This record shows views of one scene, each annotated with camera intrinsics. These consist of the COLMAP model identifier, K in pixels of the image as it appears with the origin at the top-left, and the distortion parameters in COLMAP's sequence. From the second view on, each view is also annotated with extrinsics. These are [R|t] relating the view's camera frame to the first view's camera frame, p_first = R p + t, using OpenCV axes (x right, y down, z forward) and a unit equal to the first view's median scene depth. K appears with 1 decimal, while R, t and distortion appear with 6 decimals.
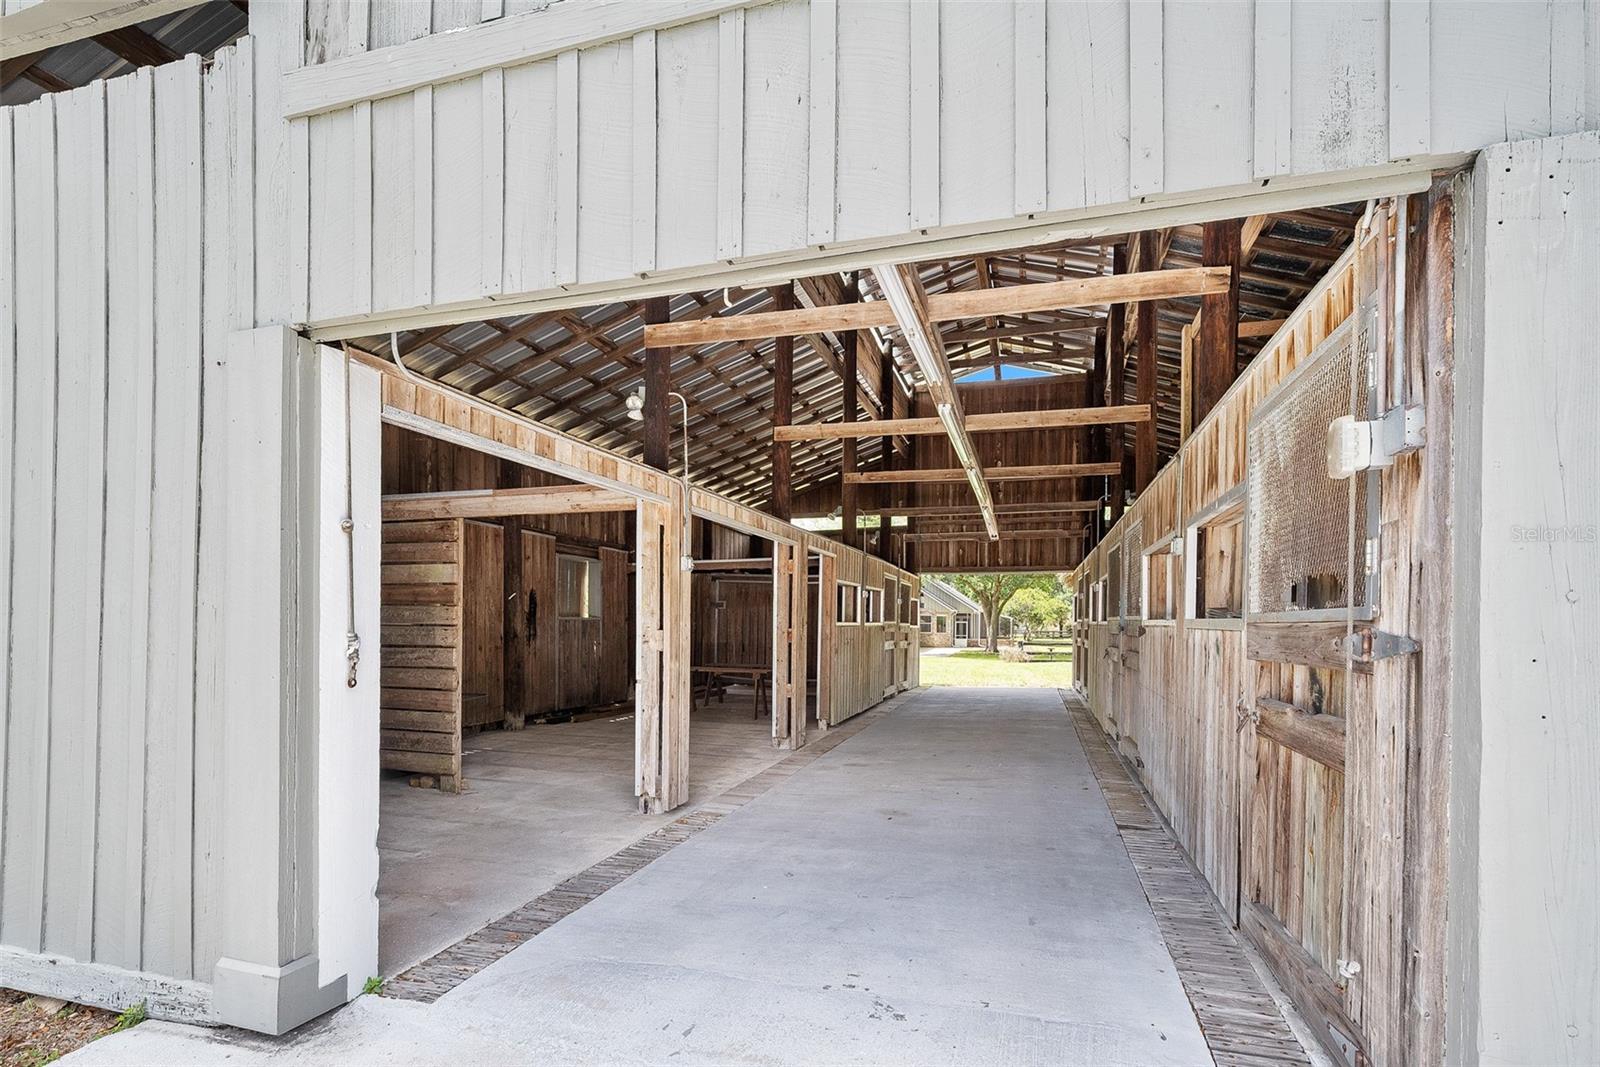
lens RADIAL K [[777.7, 0, 789.7], [0, 777.7, 626.2], [0, 0, 1]] dist [-0.000351, 0.000009]
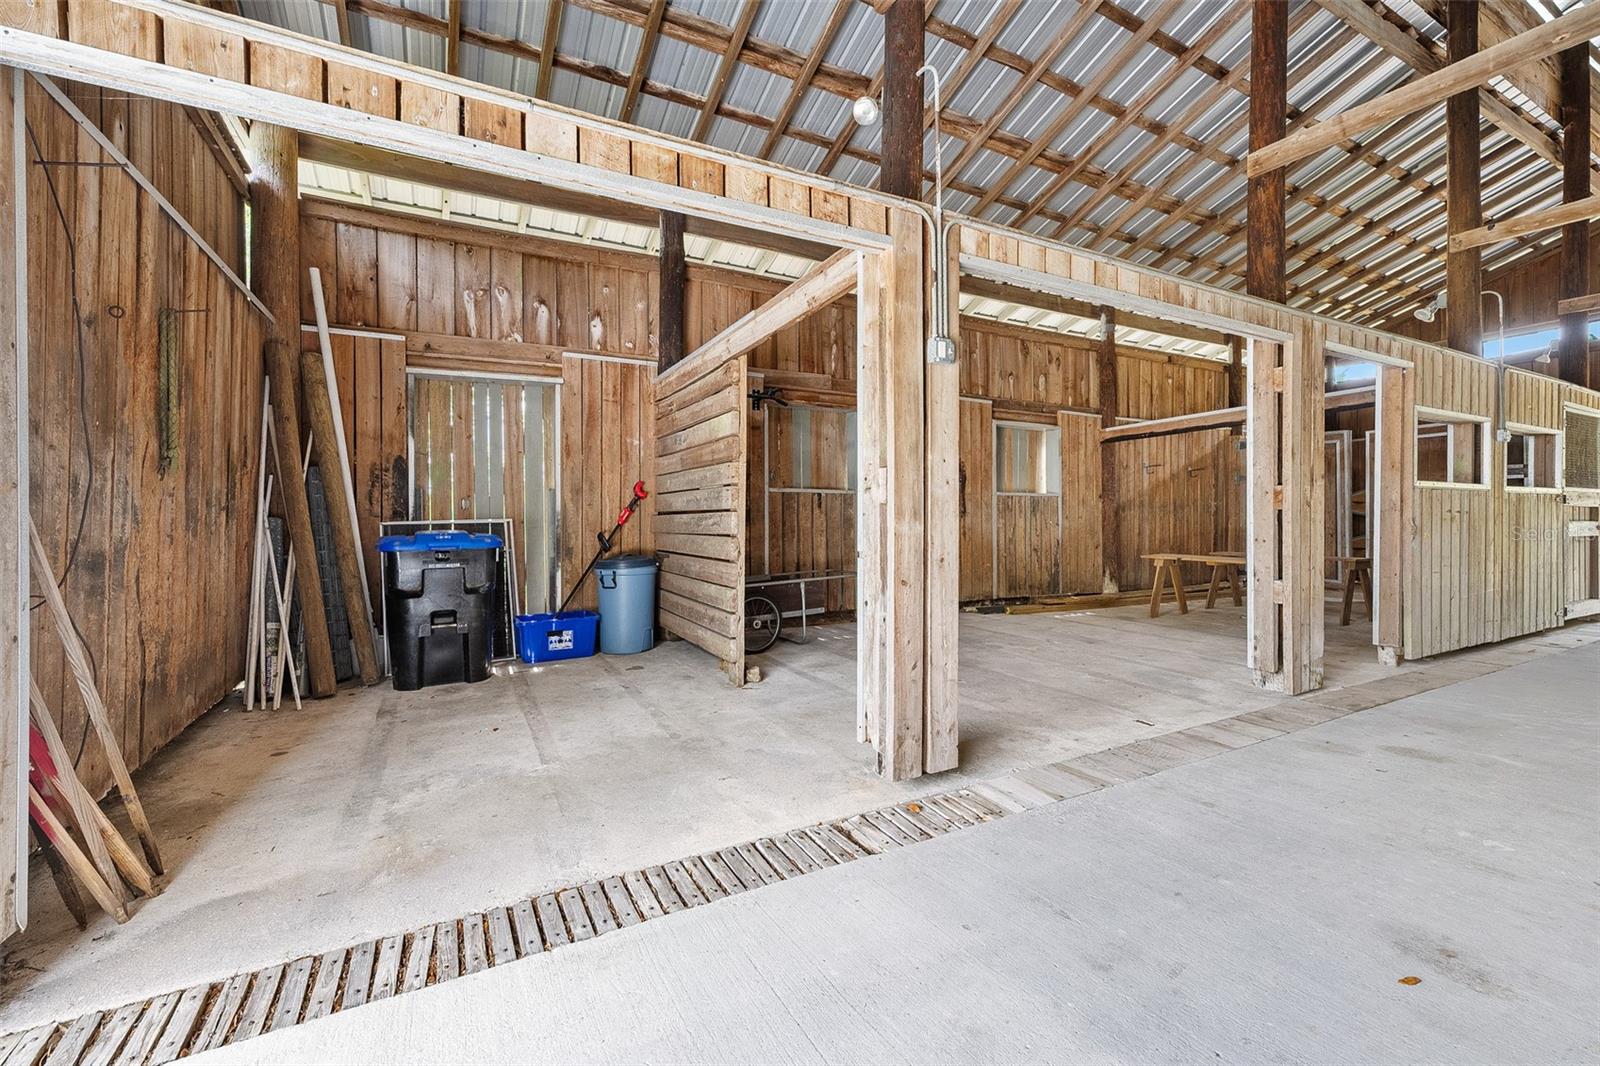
lens RADIAL K [[668.3, 0, 807.1], [0, 668.3, 516.0], [0, 0, 1]] dist [-0.000737, 0.000288]
pose [[0.719045, -0.011837, -0.694862, 0.077457], [0.003071, 0.999899, -0.013856, 0.026502], [0.694956, 0.007829, 0.719009, 0.328265]]
